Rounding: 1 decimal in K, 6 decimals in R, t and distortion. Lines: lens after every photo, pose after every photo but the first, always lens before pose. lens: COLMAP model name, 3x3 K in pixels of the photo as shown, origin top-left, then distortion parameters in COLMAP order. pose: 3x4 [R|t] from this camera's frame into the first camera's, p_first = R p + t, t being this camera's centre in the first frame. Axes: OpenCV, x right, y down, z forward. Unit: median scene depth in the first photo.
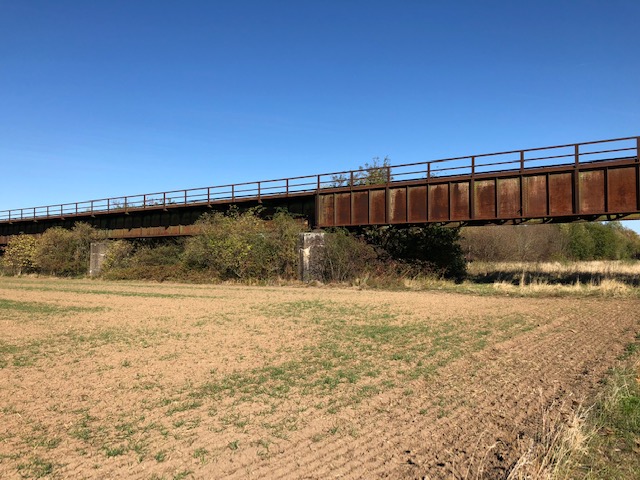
lens RADIAL K [[525.4, 0, 330.0], [0, 525.4, 244.8], [0, 0, 1]] dist [0.020649, -0.009457]
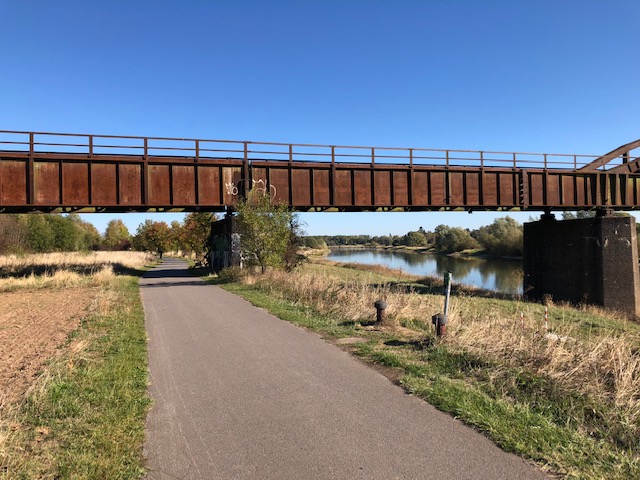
lens RADIAL K [[525.4, 0, 314.8], [0, 525.4, 240.8], [0, 0, 1]] dist [0.020649, -0.009457]
pose [[0.584894, -0.005051, 0.811094, -0.098424], [-0.001262, 0.999974, 0.007137, 0.002567], [-0.811109, -0.005198, 0.584872, 0.066758]]
